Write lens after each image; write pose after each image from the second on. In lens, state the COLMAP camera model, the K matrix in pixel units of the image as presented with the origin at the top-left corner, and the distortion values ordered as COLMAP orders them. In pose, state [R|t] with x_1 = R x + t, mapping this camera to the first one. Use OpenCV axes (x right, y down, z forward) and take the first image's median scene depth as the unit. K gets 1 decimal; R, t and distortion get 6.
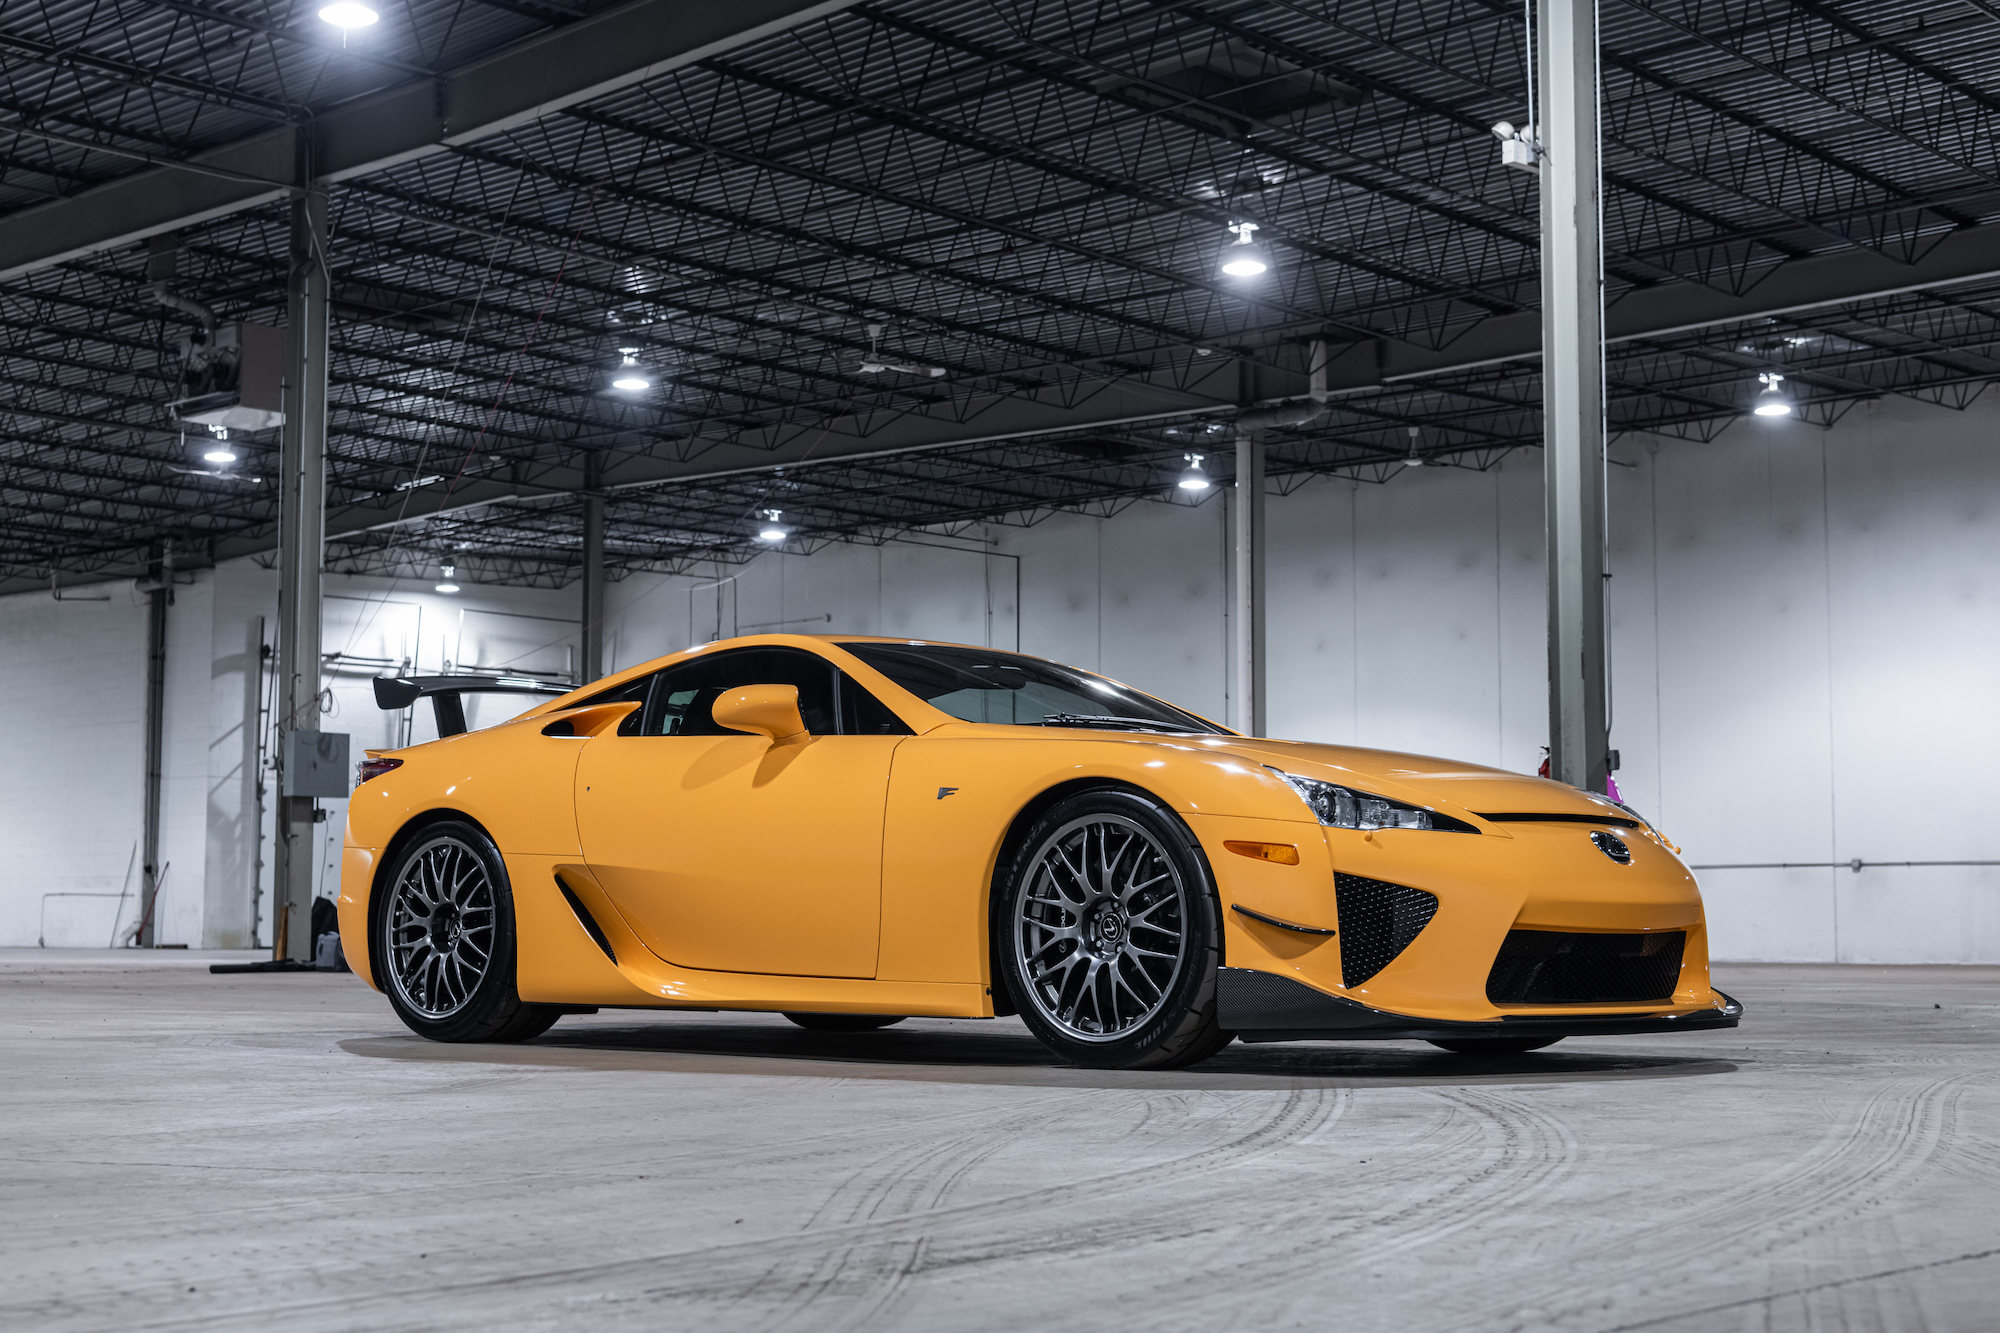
lens RADIAL K [[2884.8, 0, 947.9], [0, 2884.8, 663.4], [0, 0, 1]] dist [-0.049266, -0.019875]
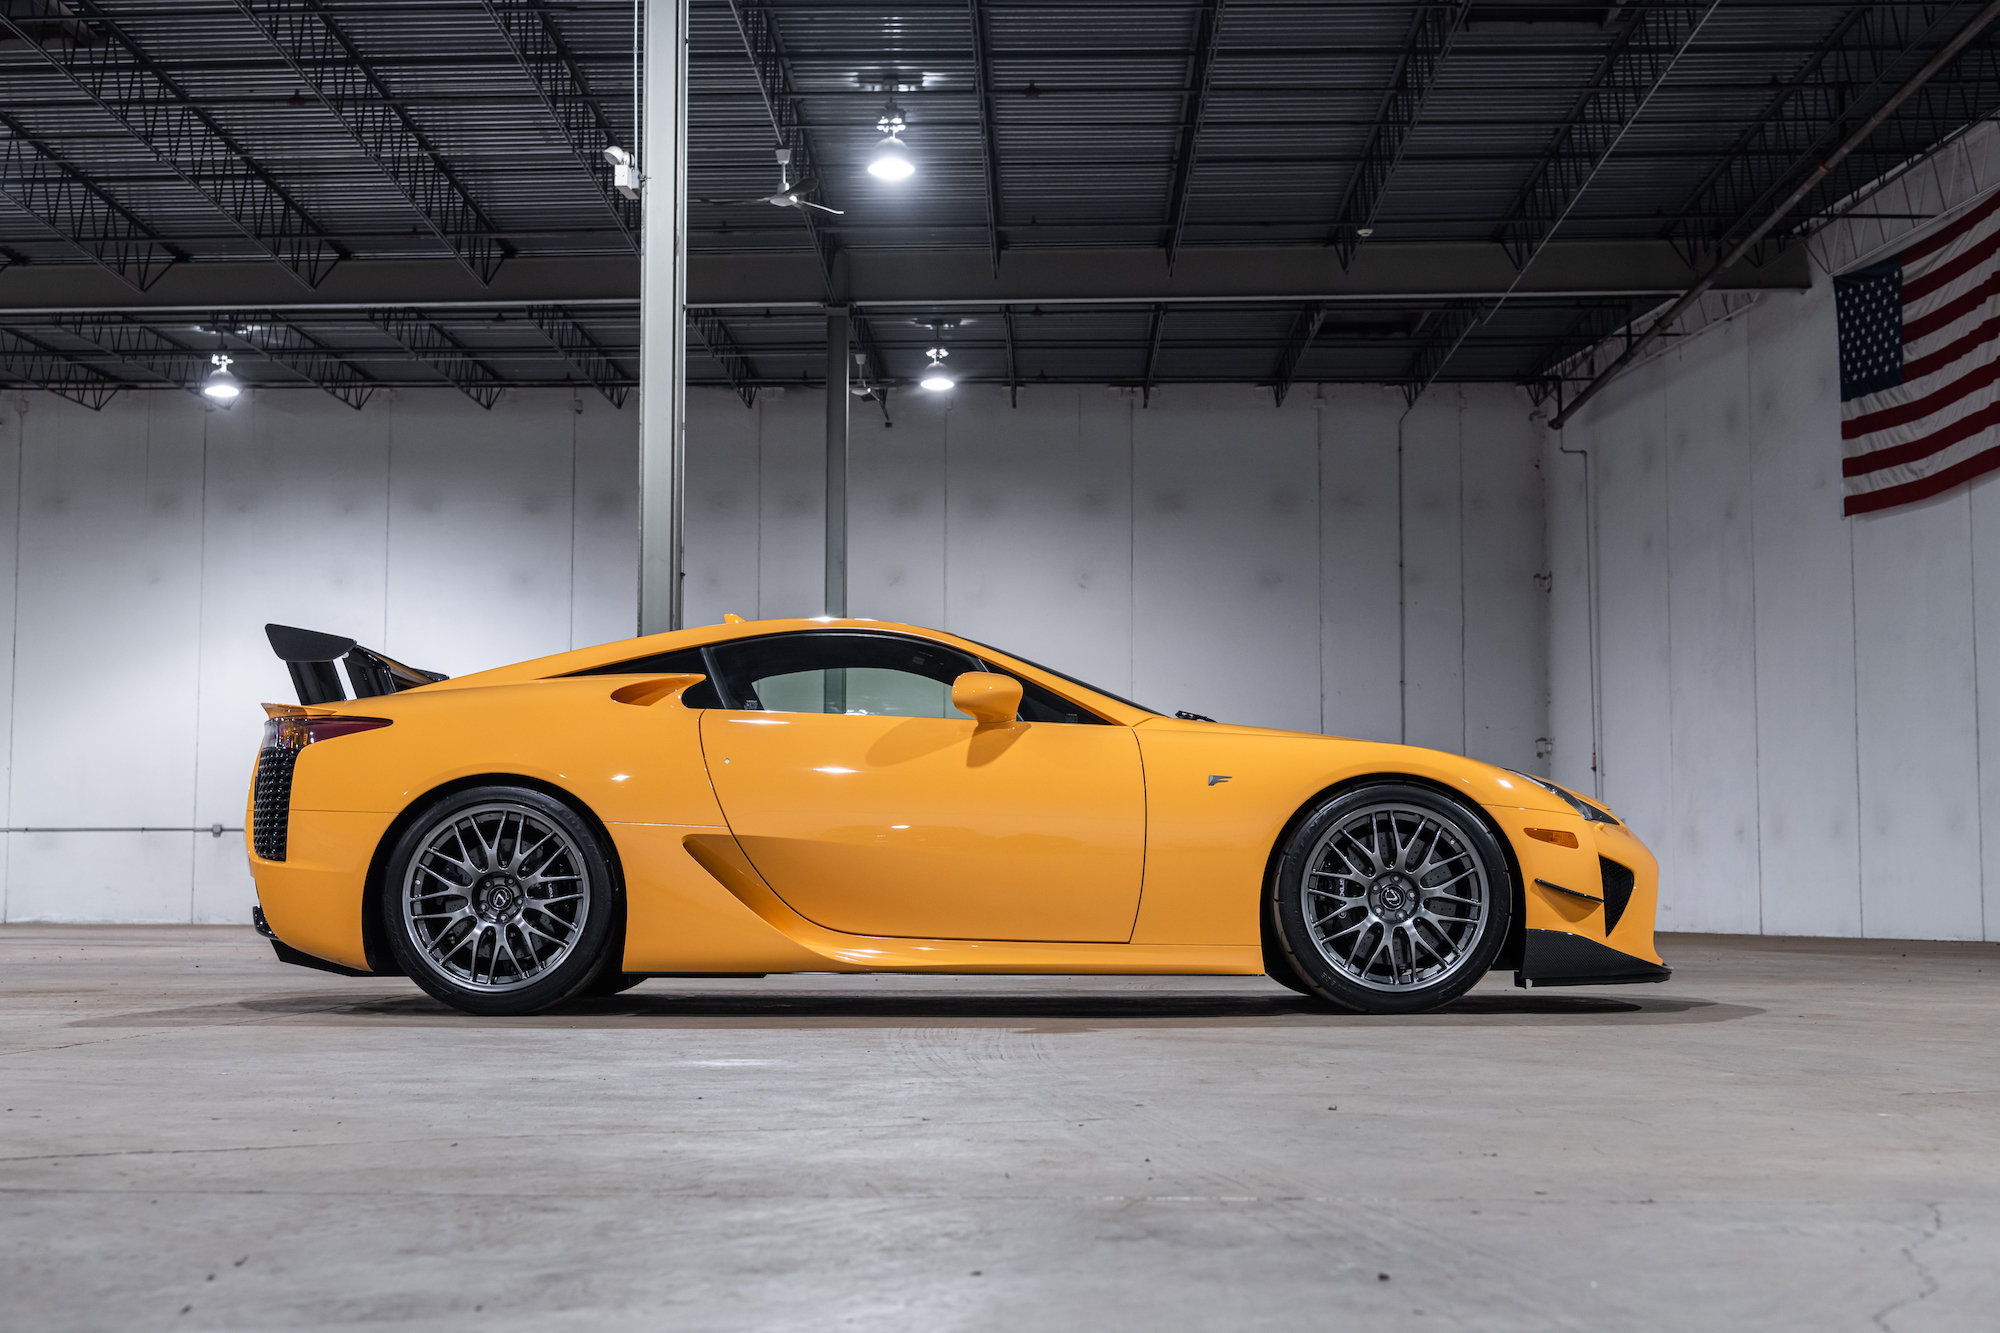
lens RADIAL K [[2884.8, 0, 947.9], [0, 2884.8, 663.4], [0, 0, 1]] dist [-0.049266, -0.019875]
pose [[0.728167, 0.053716, 0.683292, -0.818539], [-0.063332, 0.997932, -0.010960, 0.016639], [-0.682468, -0.035294, 0.730063, 0.220267]]
